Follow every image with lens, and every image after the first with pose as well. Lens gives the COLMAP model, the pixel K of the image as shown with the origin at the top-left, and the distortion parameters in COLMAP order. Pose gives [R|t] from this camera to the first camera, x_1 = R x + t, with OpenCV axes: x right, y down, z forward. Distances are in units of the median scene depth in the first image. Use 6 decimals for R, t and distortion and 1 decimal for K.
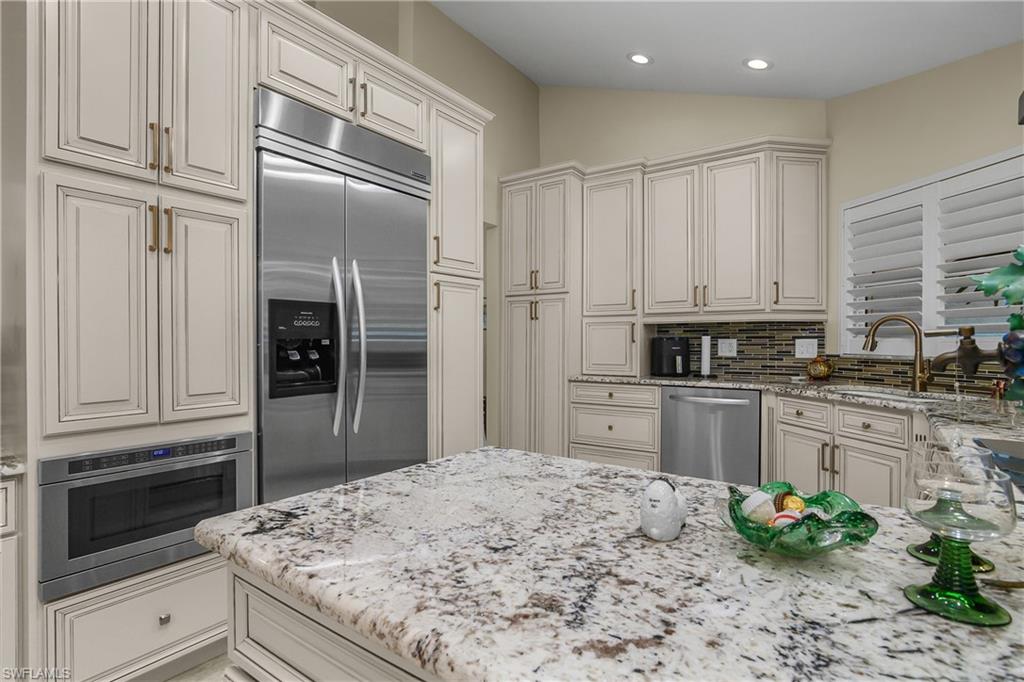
lens RADIAL K [[508.1, 0, 515.3], [0, 508.1, 344.2], [0, 0, 1]] dist [-0.023064, 0.006158]
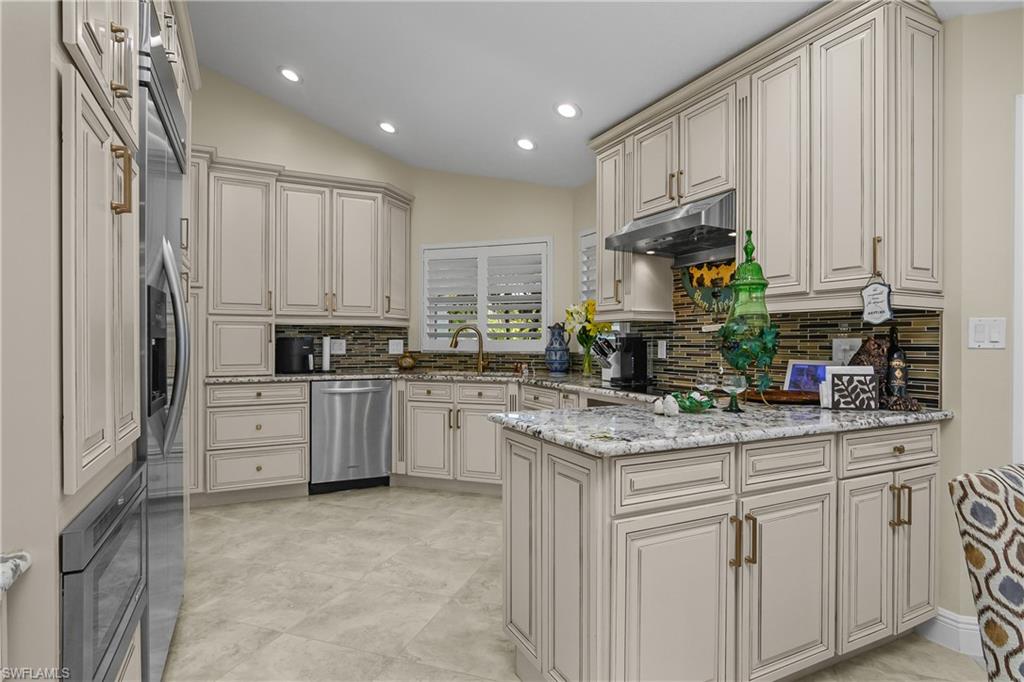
lens RADIAL K [[526.8, 0, 487.5], [0, 526.8, 346.0], [0, 0, 1]] dist [-0.038474, -0.000838]
pose [[0.493533, -0.004467, 0.869715, -0.509134], [0.002518, 0.999990, 0.003708, 0.001318], [-0.869723, 0.000360, 0.493539, 0.101446]]
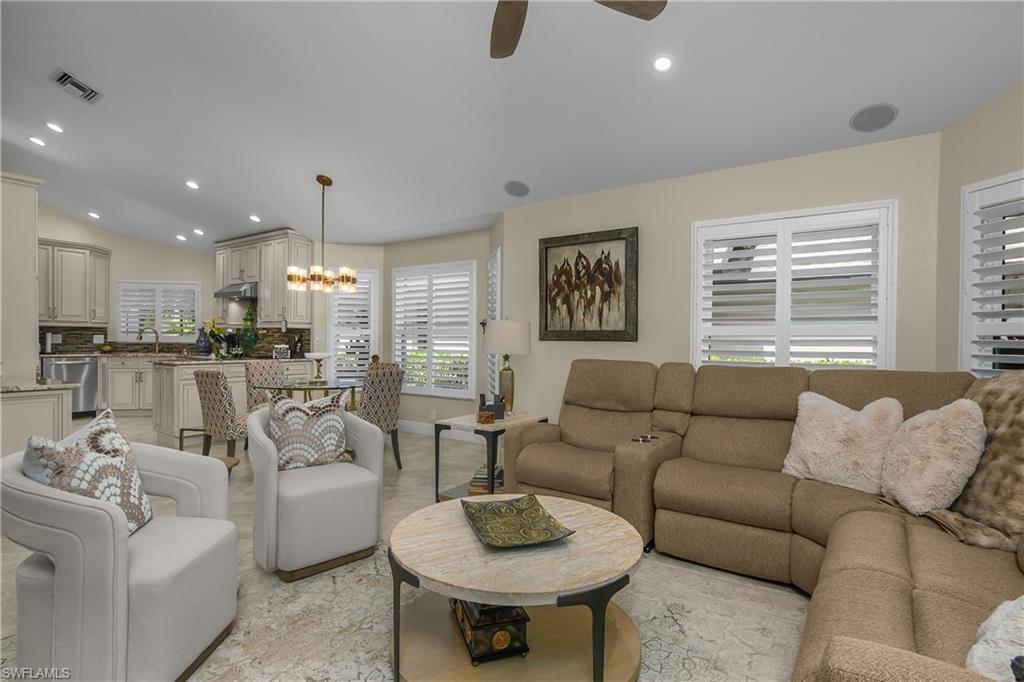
lens RADIAL K [[508.1, 0, 496.7], [0, 508.1, 347.9], [0, 0, 1]] dist [-0.023064, 0.006158]
pose [[-0.015914, -0.016325, 0.999740, -1.672866], [-0.003975, 0.999860, 0.016263, 0.004189], [-0.999865, -0.003715, -0.015977, -0.731564]]
